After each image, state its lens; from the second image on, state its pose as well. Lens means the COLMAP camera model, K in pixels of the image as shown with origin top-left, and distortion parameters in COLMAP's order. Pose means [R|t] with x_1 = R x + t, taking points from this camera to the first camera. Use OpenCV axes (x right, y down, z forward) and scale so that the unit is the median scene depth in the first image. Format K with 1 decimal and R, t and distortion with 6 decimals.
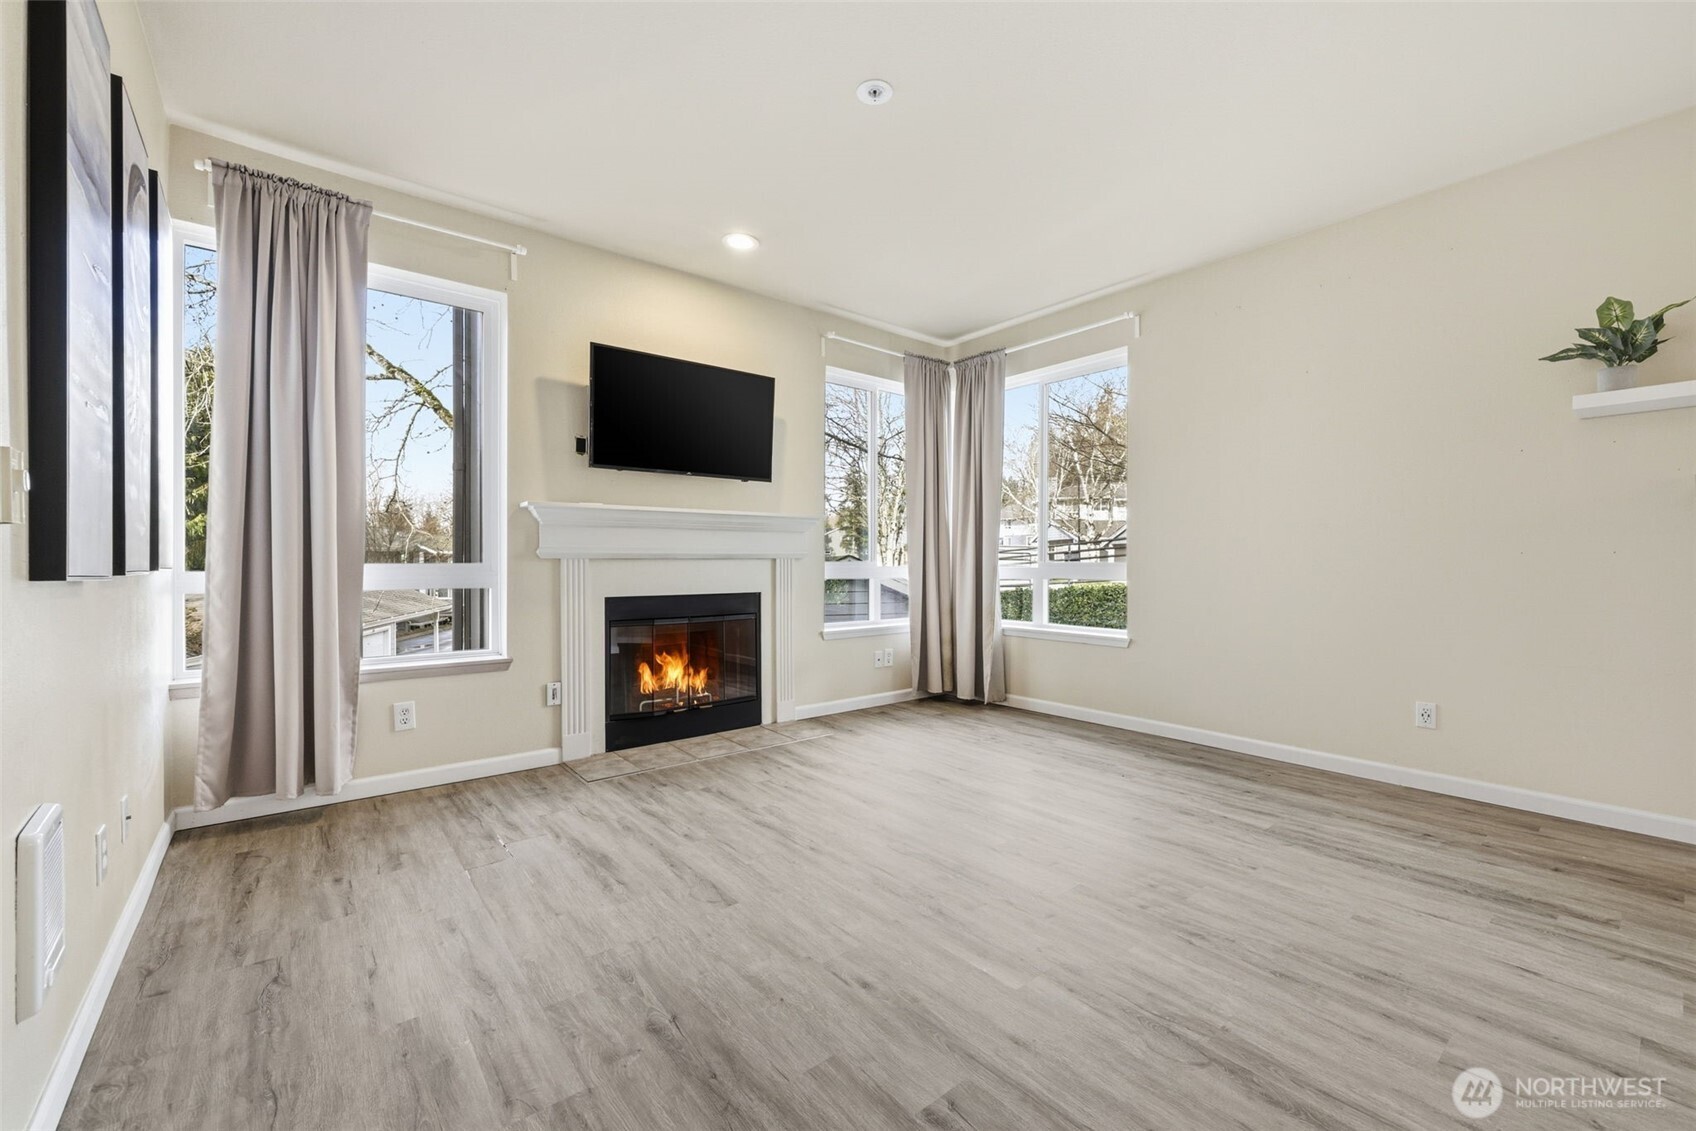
lens RADIAL K [[685.9, 0, 848.0], [0, 685.9, 565.5], [0, 0, 1]] dist [0.001721, 0.000474]
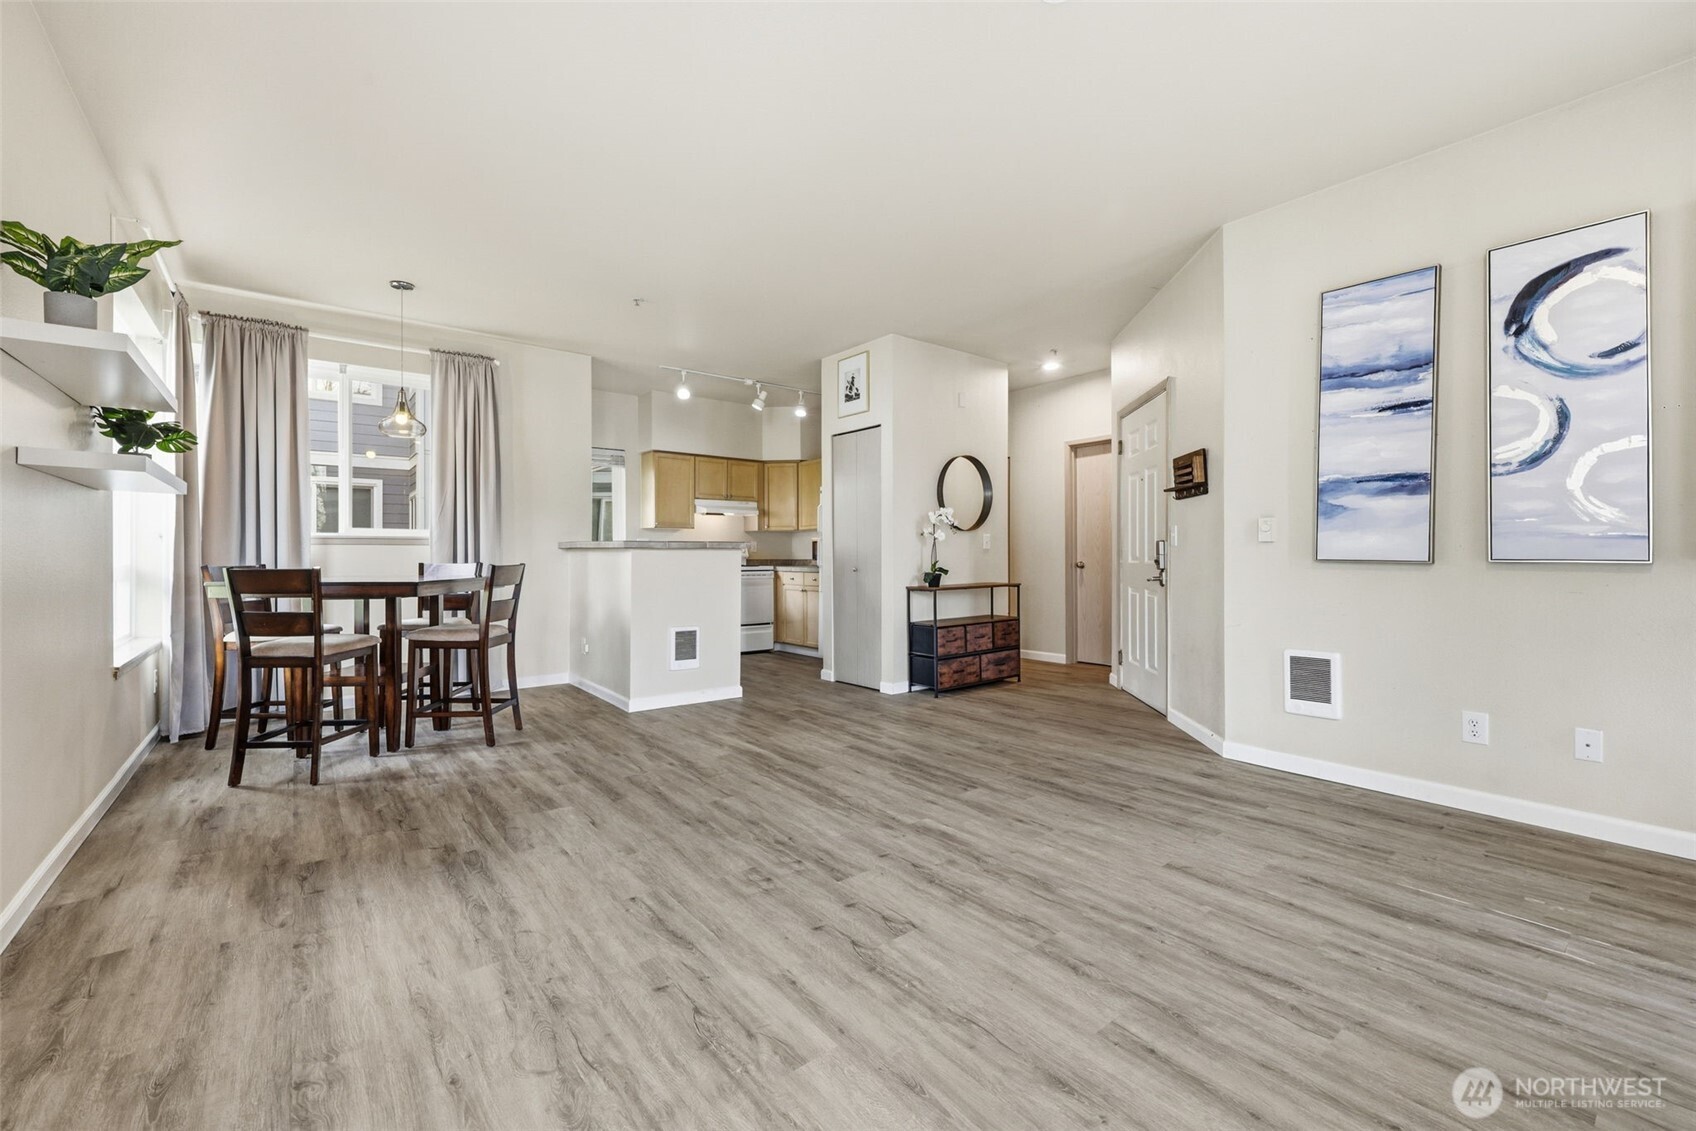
lens RADIAL K [[695.3, 0, 854.8], [0, 695.3, 551.6], [0, 0, 1]] dist [-0.000382, 0.000097]
pose [[-0.999983, 0.005750, -0.000202, 0.207530], [0.005749, 0.999982, 0.001889, -0.009825], [0.000212, 0.001887, -0.999998, 1.330646]]
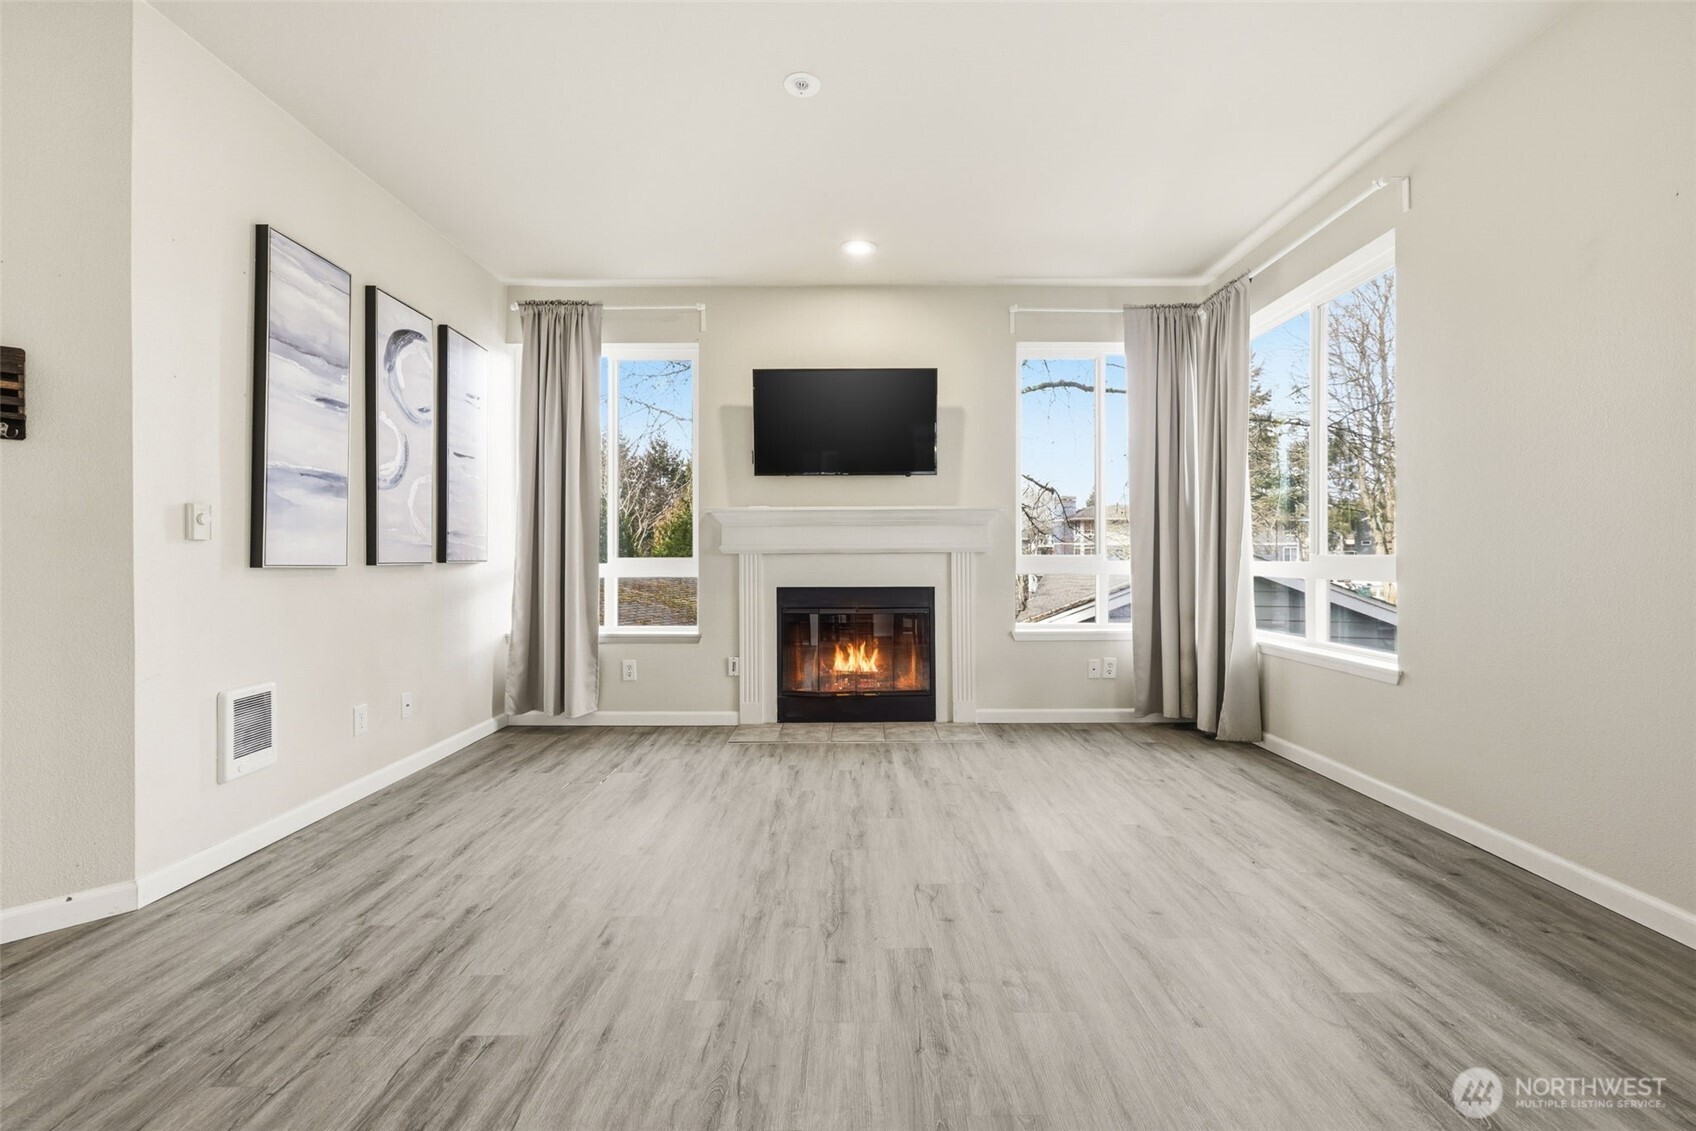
lens RADIAL K [[695.3, 0, 854.8], [0, 695.3, 551.6], [0, 0, 1]] dist [-0.000382, 0.000097]
pose [[0.779031, -0.006195, -0.626955, 0.525534], [-0.000820, 0.999940, -0.010900, -0.000396], [0.626985, 0.009005, 0.778979, 0.192999]]
